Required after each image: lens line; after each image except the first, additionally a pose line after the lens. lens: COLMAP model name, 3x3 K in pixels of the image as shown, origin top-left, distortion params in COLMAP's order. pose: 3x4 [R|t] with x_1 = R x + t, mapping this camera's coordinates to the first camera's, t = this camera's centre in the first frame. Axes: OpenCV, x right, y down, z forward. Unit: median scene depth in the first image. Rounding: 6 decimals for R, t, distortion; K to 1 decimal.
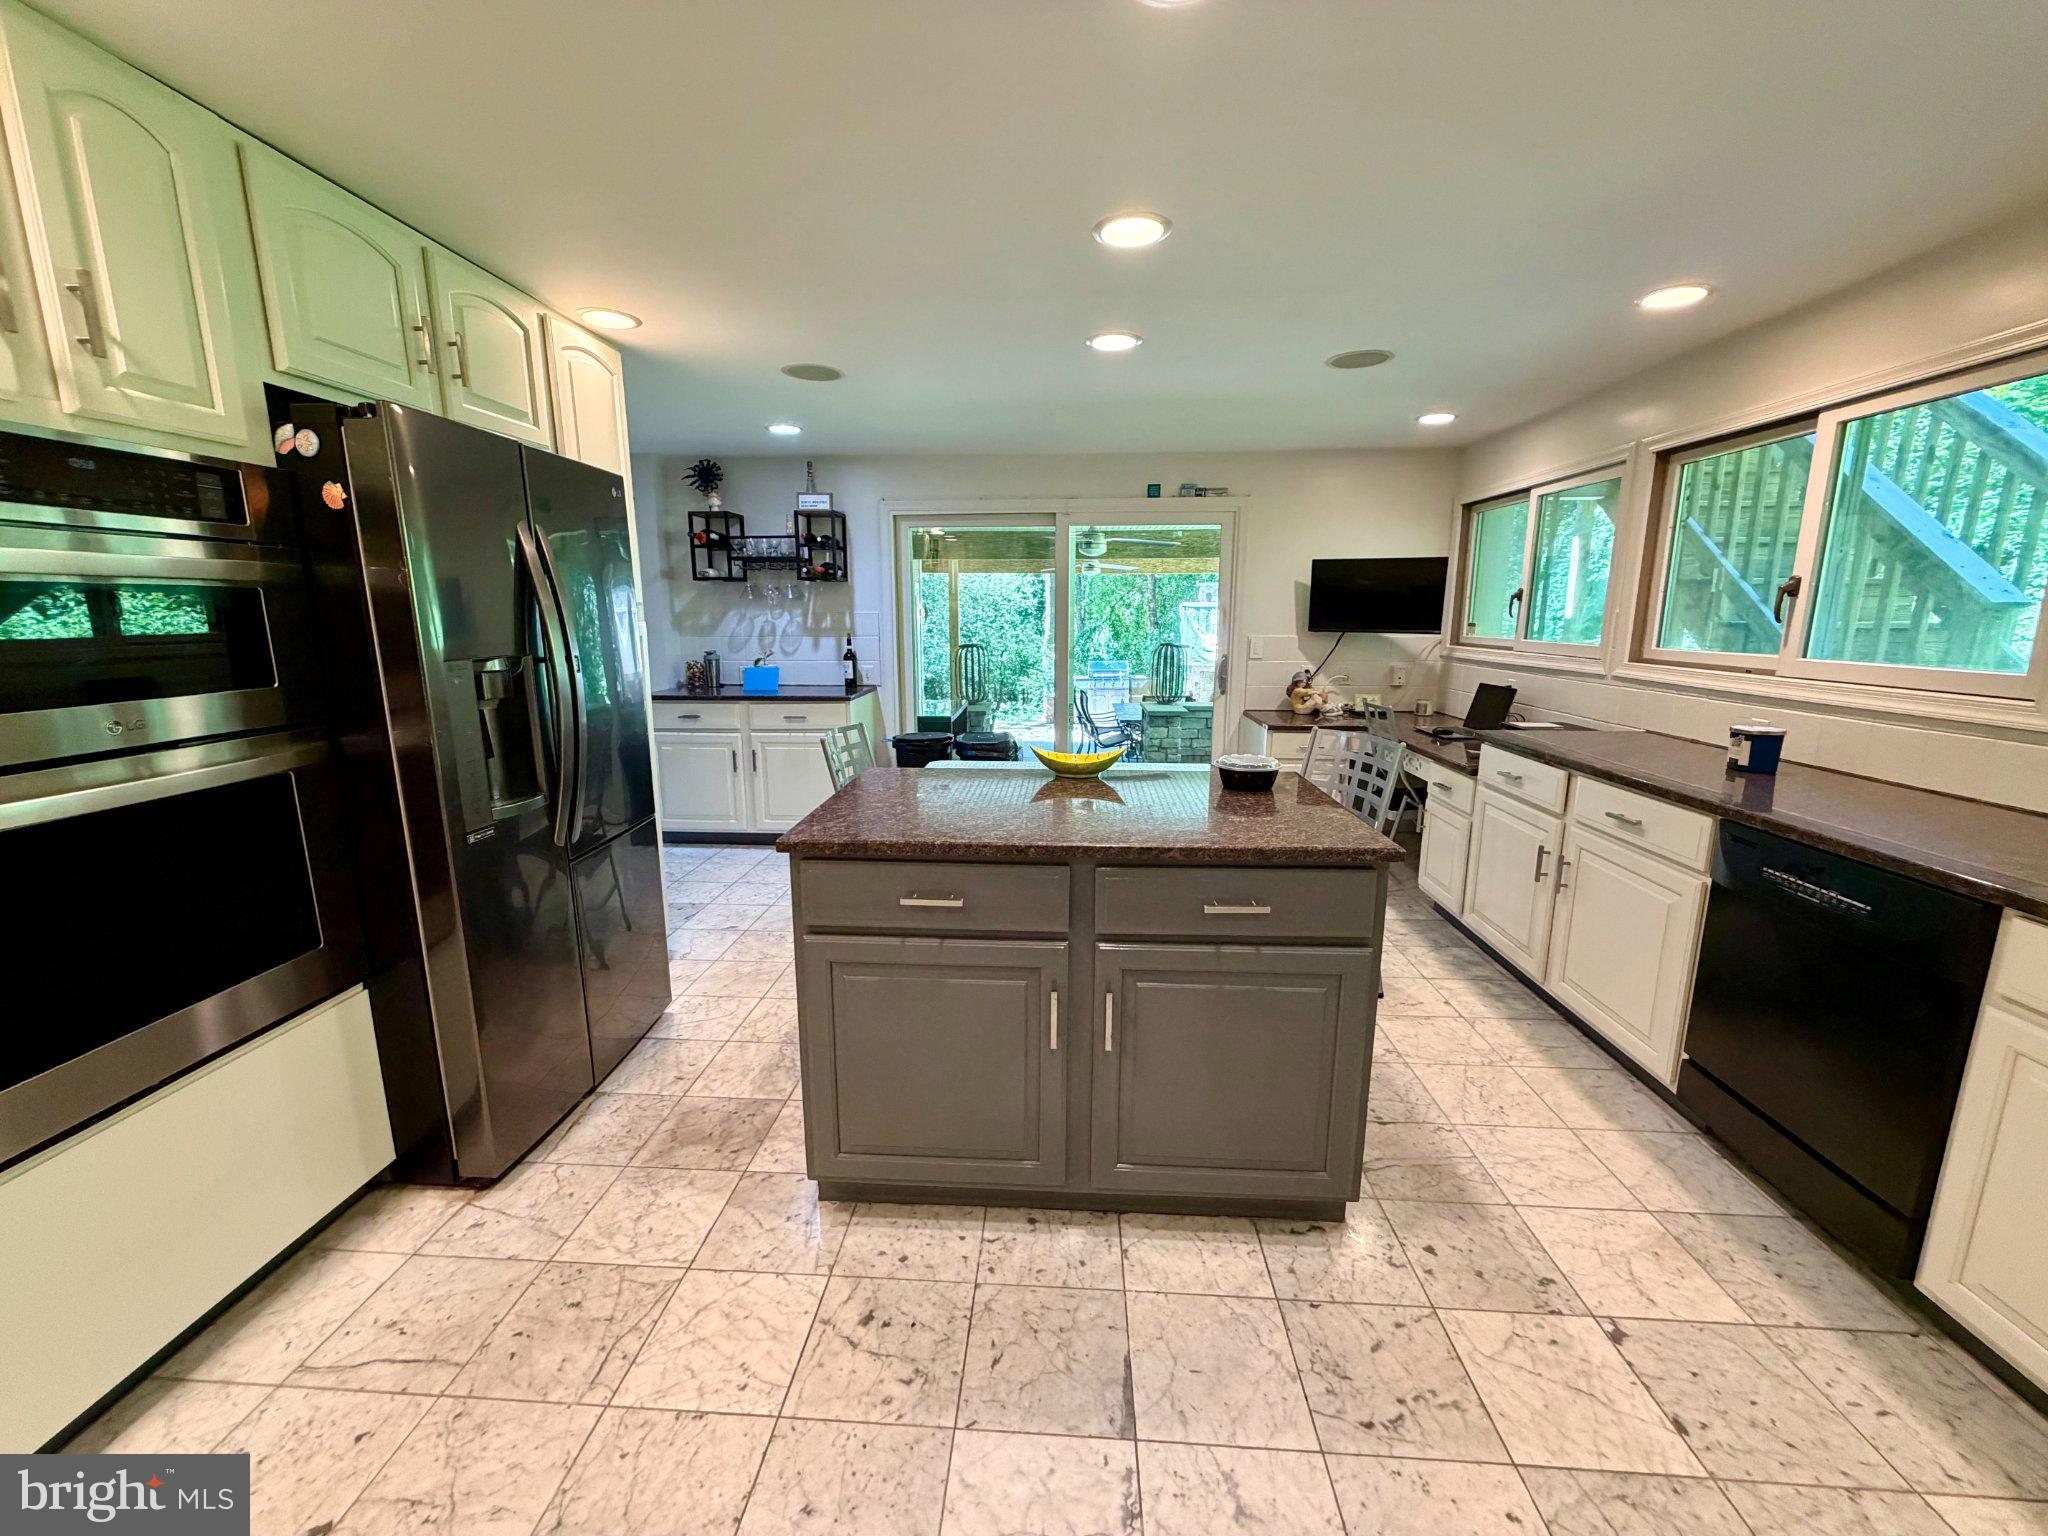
lens RADIAL K [[819.6, 0, 1018.0], [0, 819.6, 767.2], [0, 0, 1]] dist [-0.001405, 0.001176]
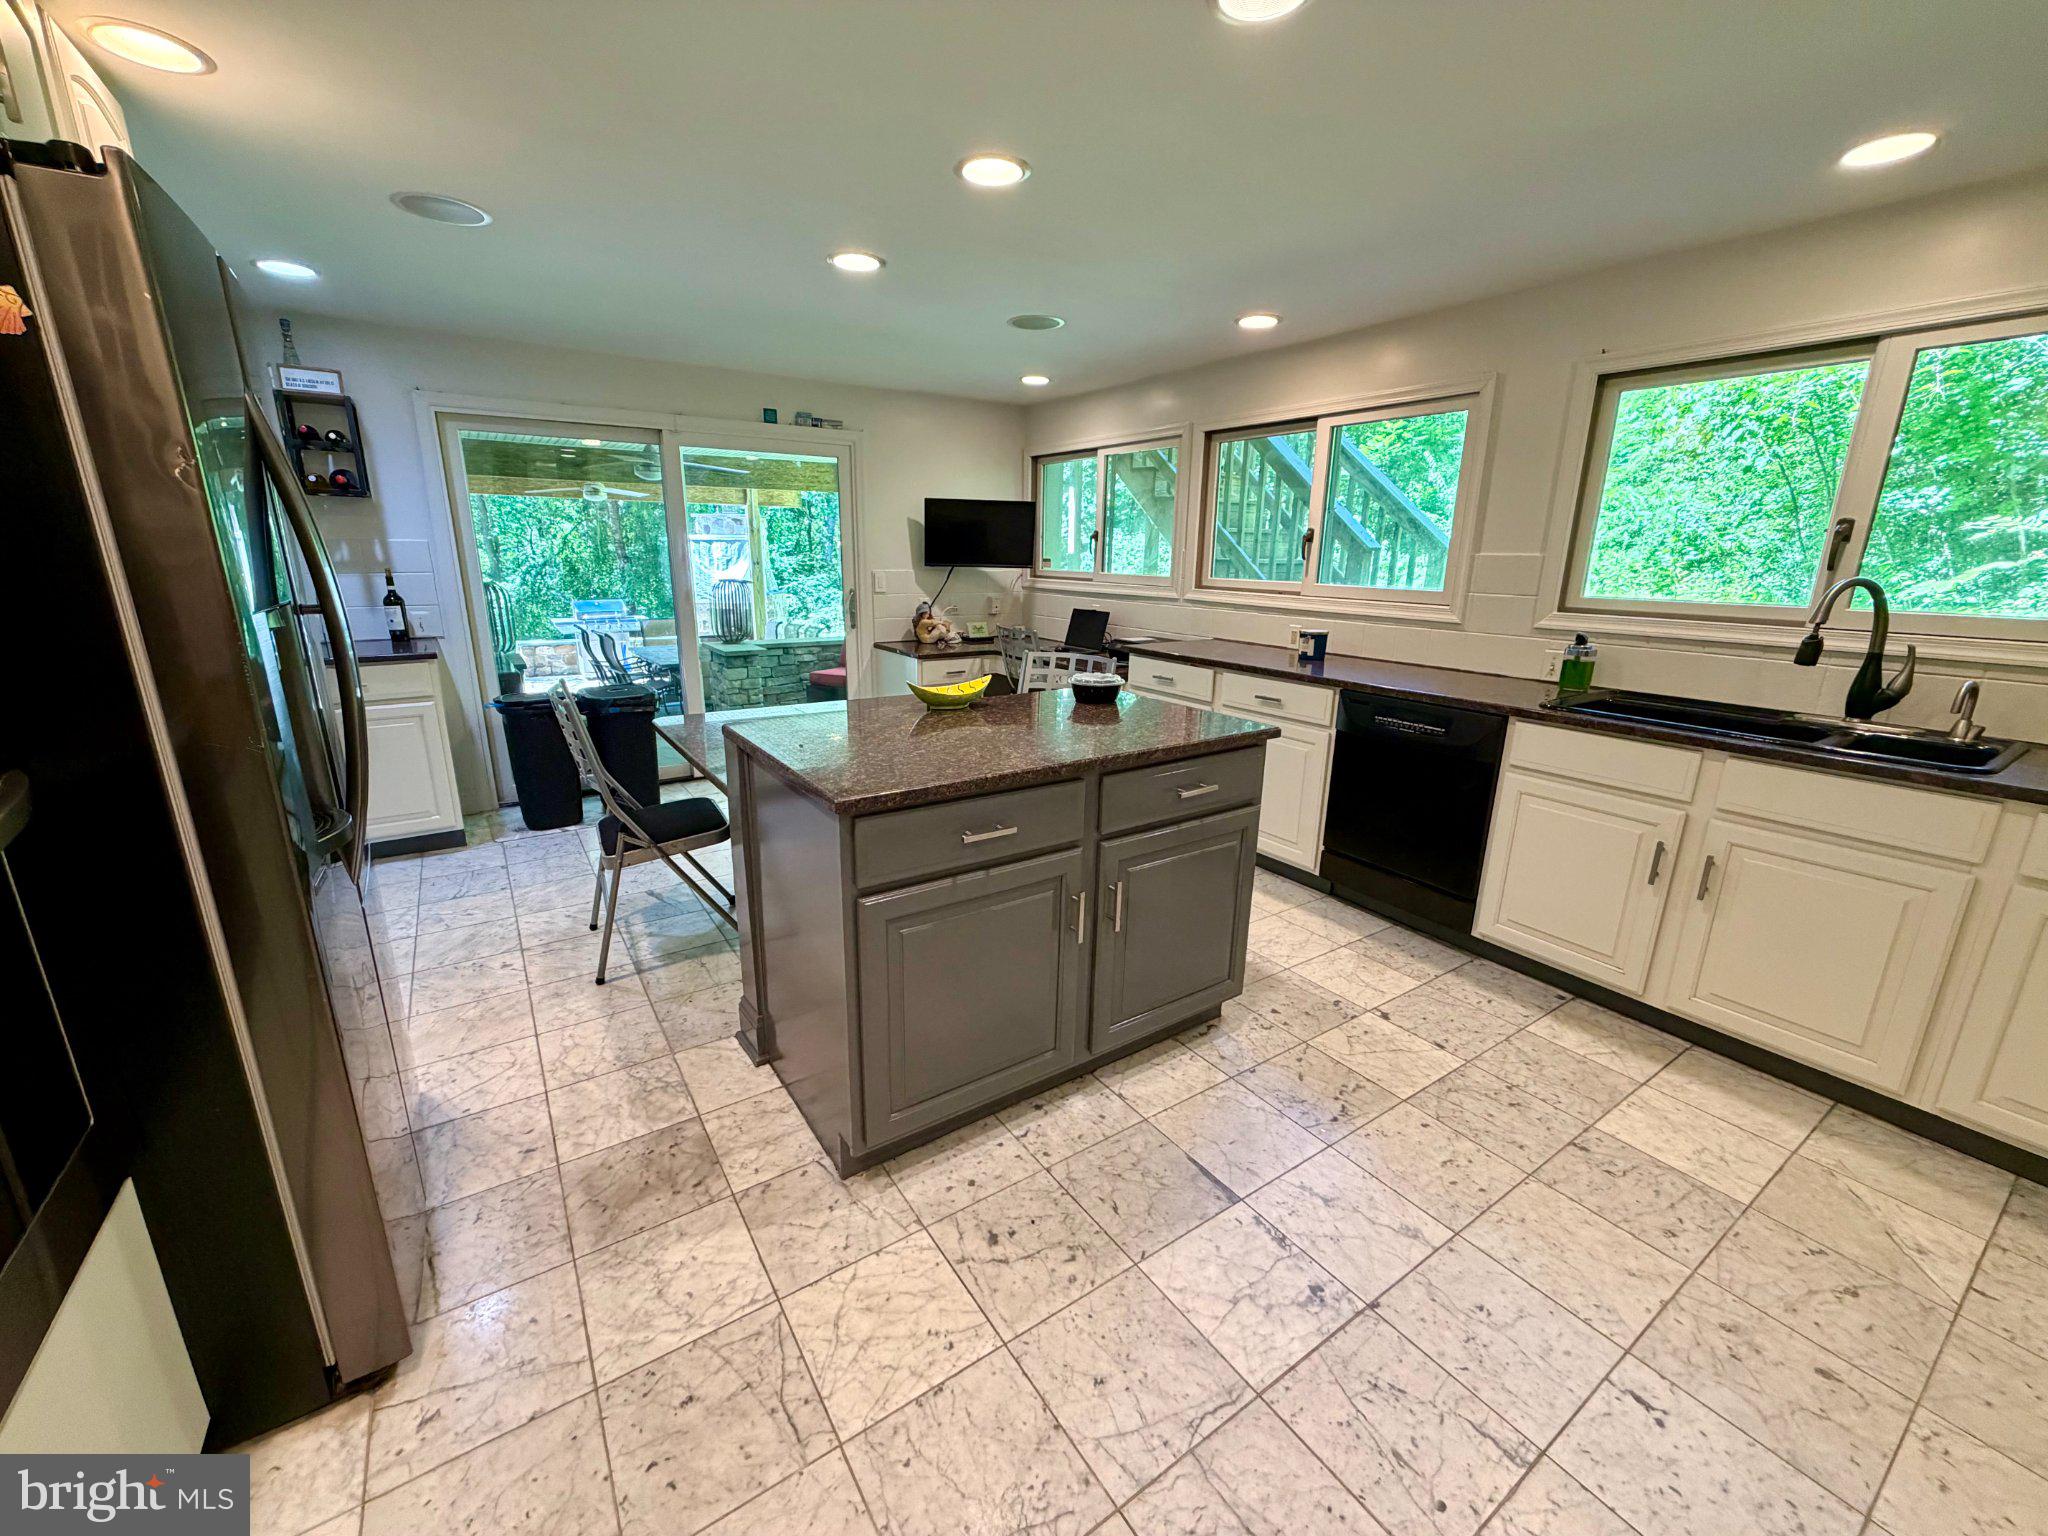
lens RADIAL K [[819.6, 0, 1020.6], [0, 819.6, 767.2], [0, 0, 1]] dist [-0.001405, 0.001176]
pose [[0.791862, -0.146205, 0.592940, -0.486814], [0.100661, 0.988887, 0.109404, -0.019067], [-0.602347, -0.026947, 0.797780, 0.119178]]
